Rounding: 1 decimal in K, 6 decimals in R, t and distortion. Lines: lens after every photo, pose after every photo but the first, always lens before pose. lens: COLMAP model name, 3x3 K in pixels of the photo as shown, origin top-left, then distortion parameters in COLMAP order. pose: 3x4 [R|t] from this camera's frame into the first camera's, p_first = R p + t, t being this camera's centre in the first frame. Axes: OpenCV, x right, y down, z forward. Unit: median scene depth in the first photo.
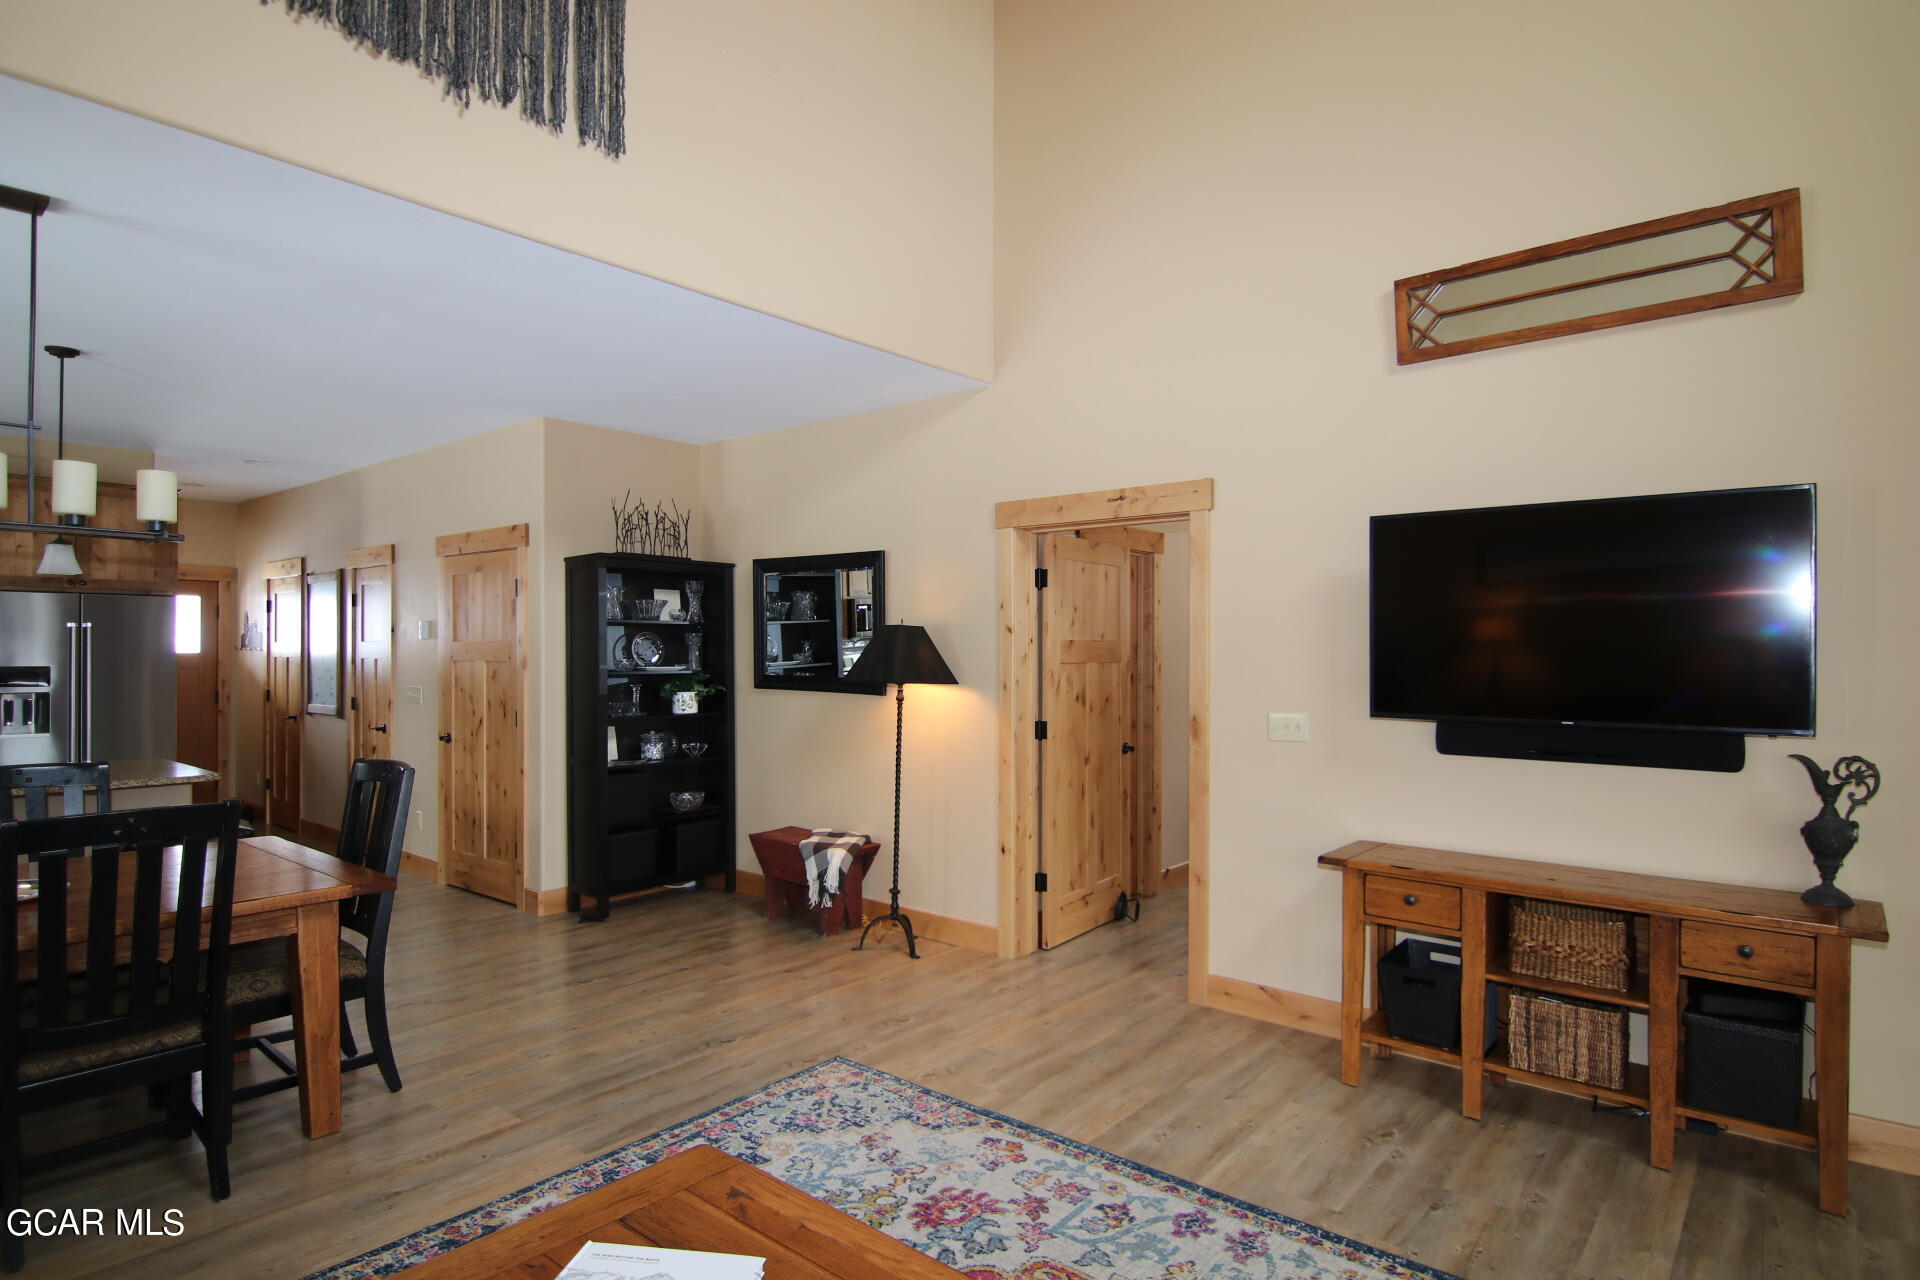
lens RADIAL K [[1073.8, 0, 993.4], [0, 1073.8, 642.7], [0, 0, 1]] dist [-0.002354, -0.001823]
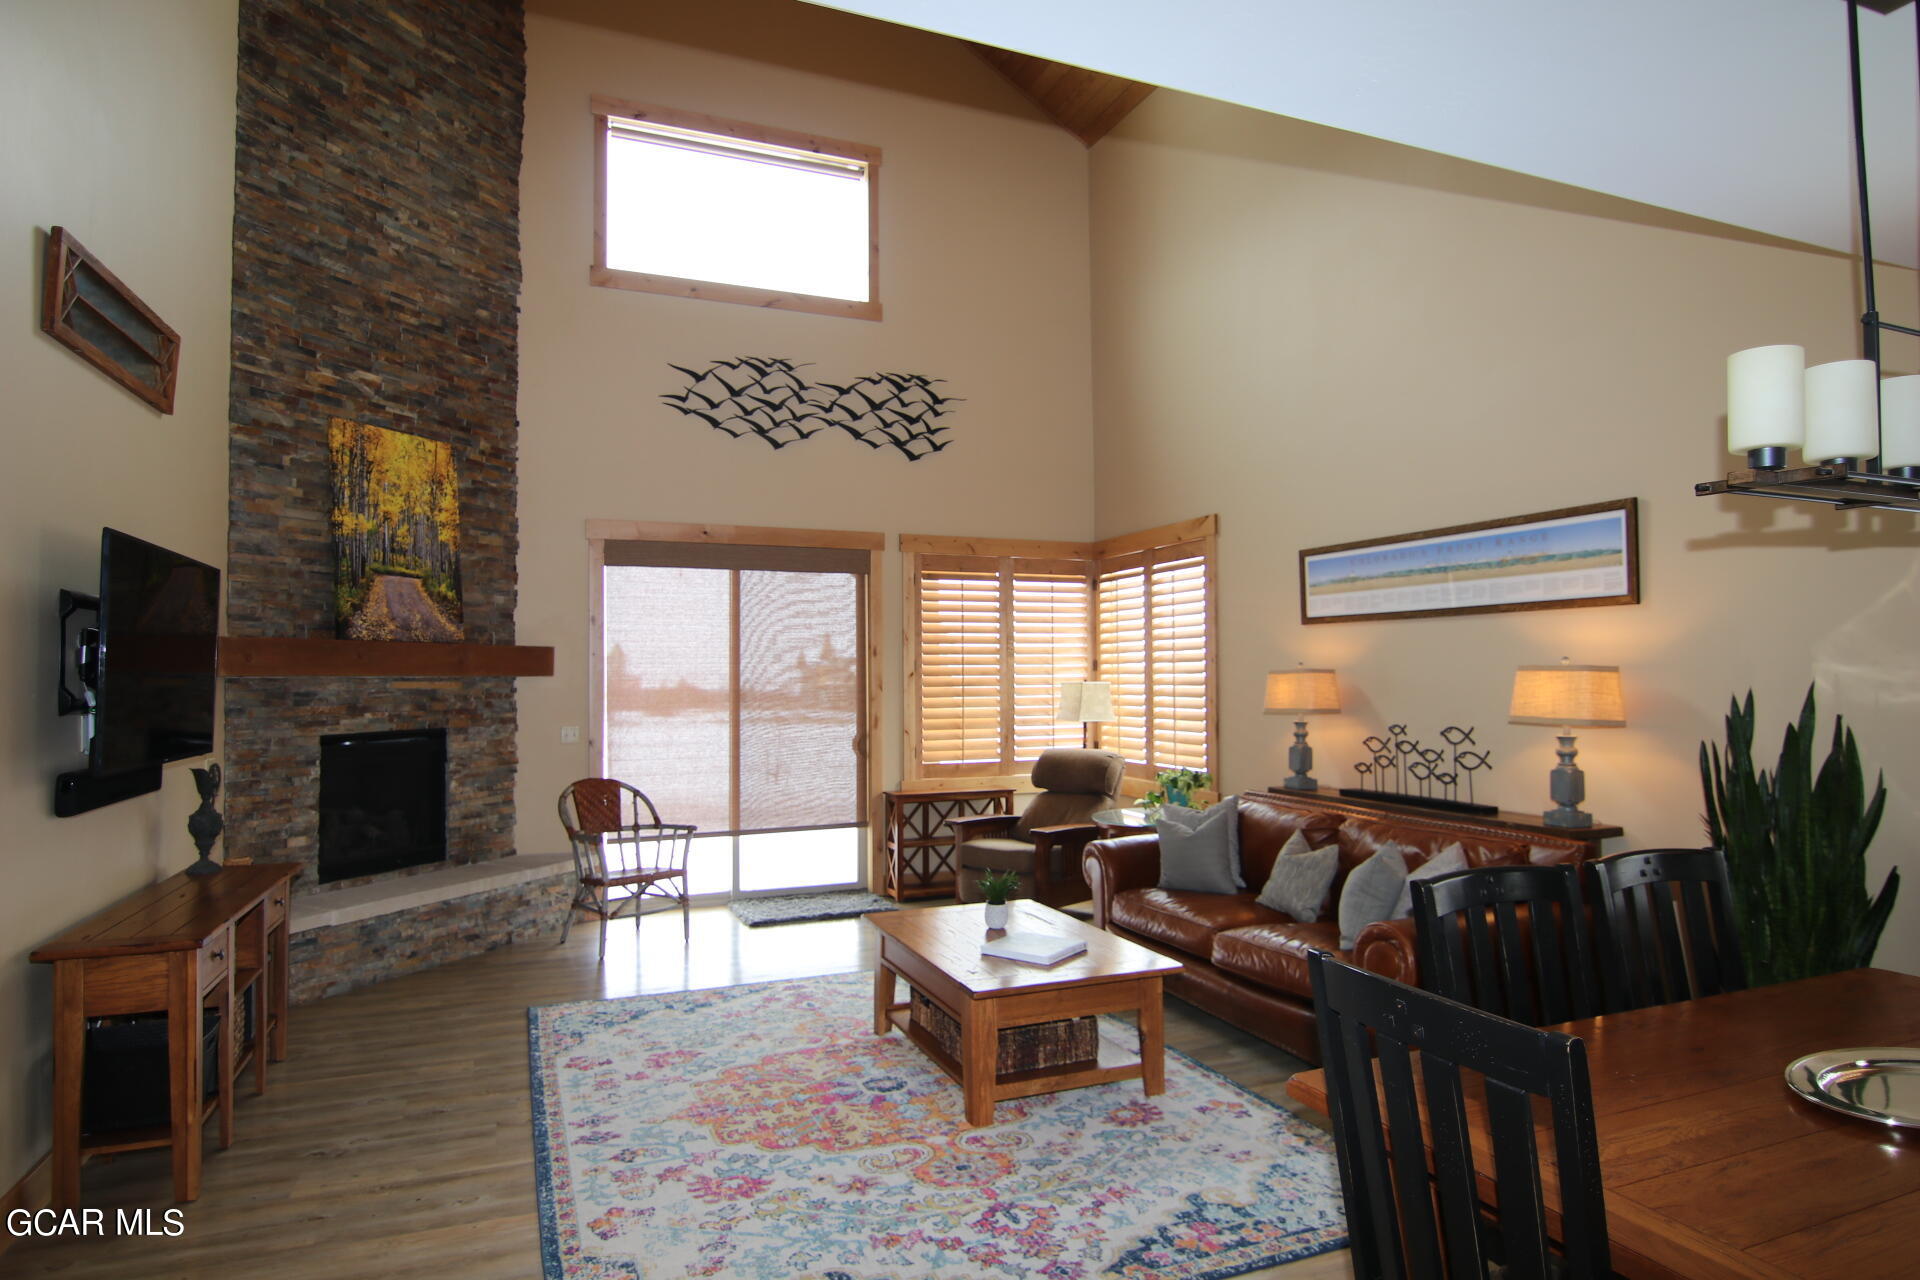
lens RADIAL K [[1073.8, 0, 961.7], [0, 1073.8, 640.7], [0, 0, 1]] dist [-0.002354, -0.001823]
pose [[-0.877829, 0.019628, 0.478572, -0.746992], [-0.000704, 0.999106, -0.042269, 0.003322], [-0.478974, -0.037442, -0.877030, 1.762869]]
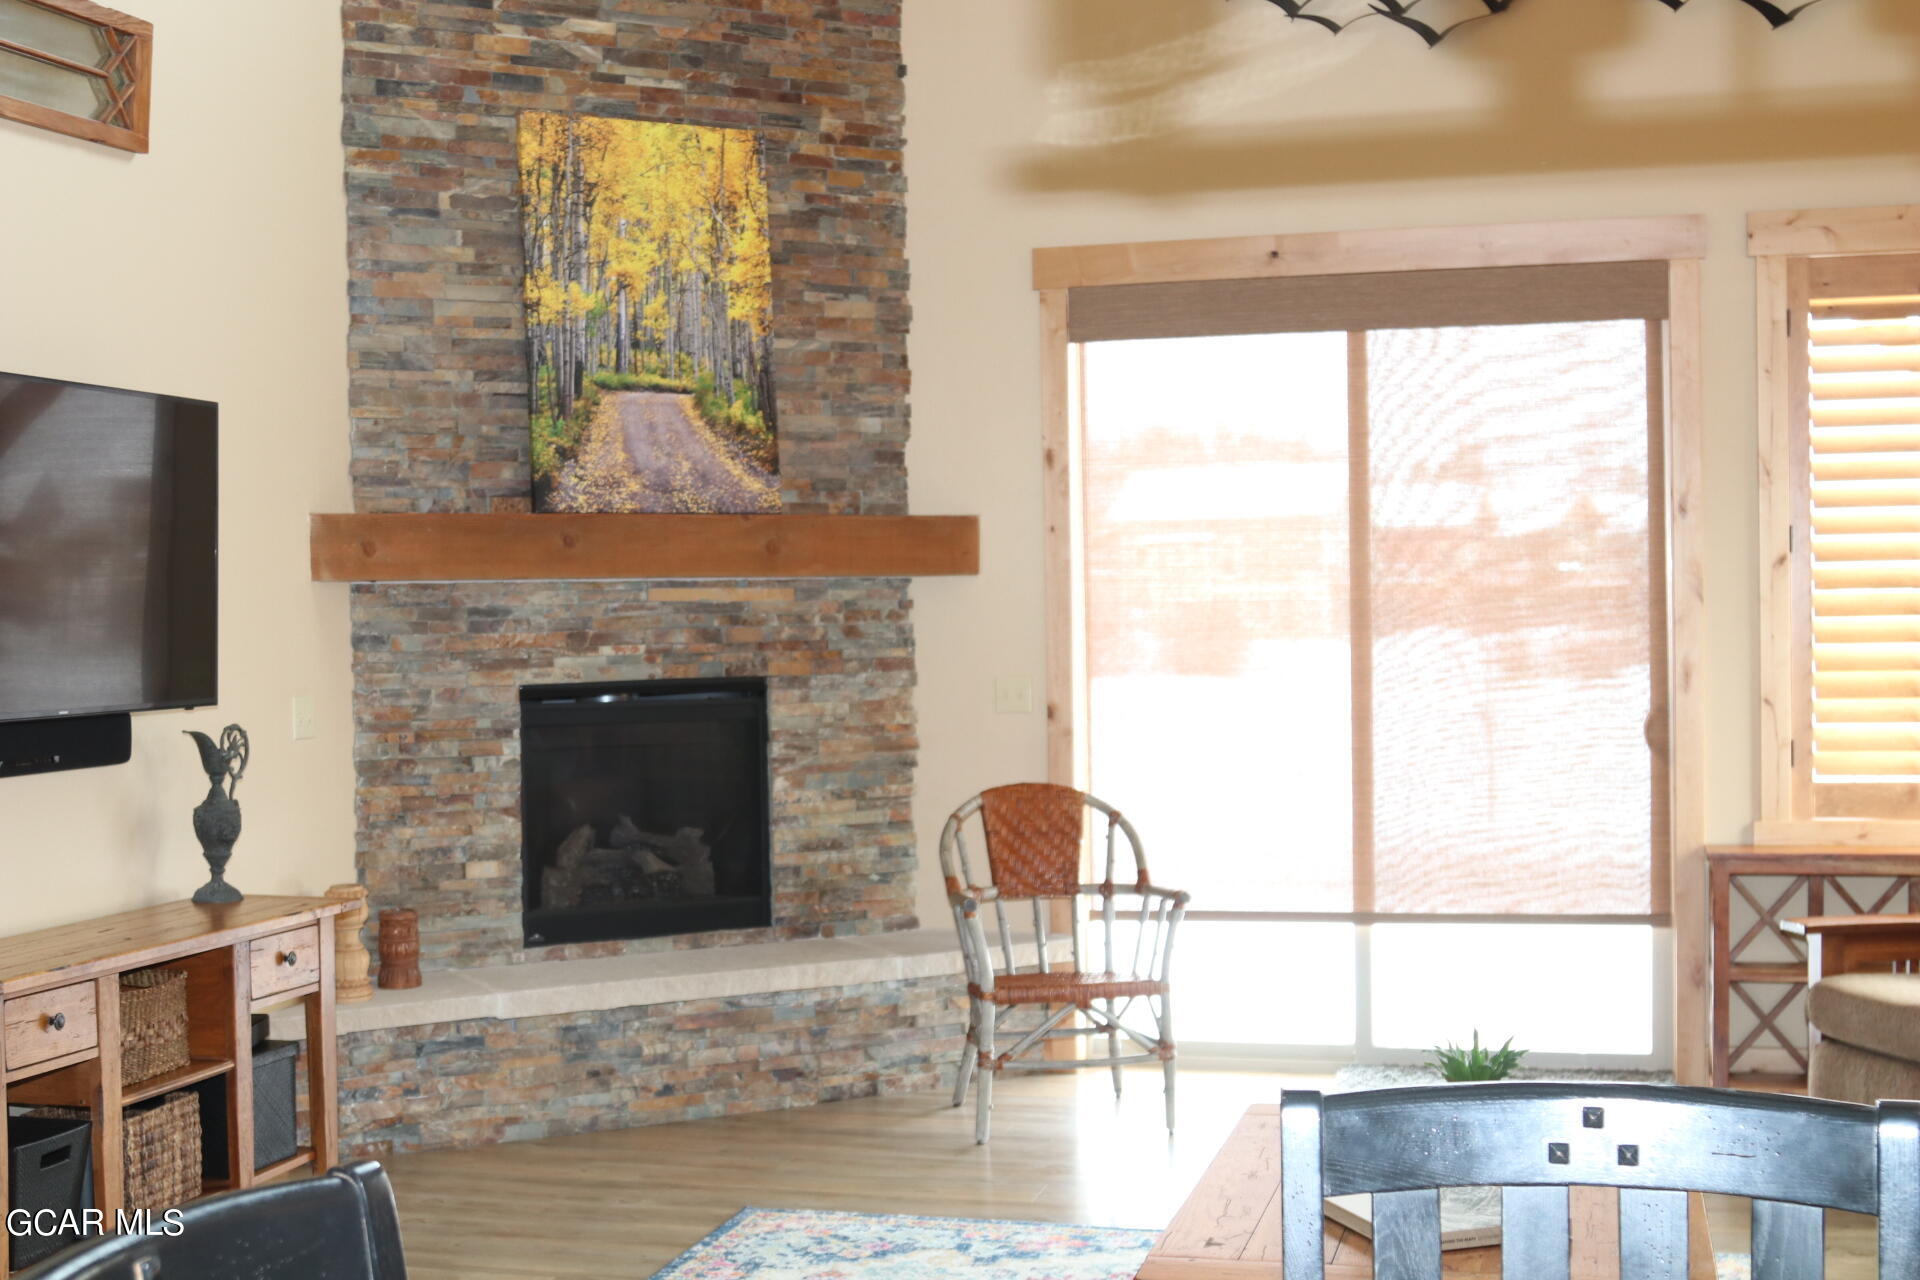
lens RADIAL K [[2430.3, 0, 959.4], [0, 2430.3, 640.2], [0, 0, 1]] dist [-0.044662, 0.000000]
pose [[-0.414309, -0.009622, 0.910086, -1.193064], [0.005974, 0.999894, 0.013291, 0.016676], [-0.910117, 0.010943, -0.414207, 1.264030]]
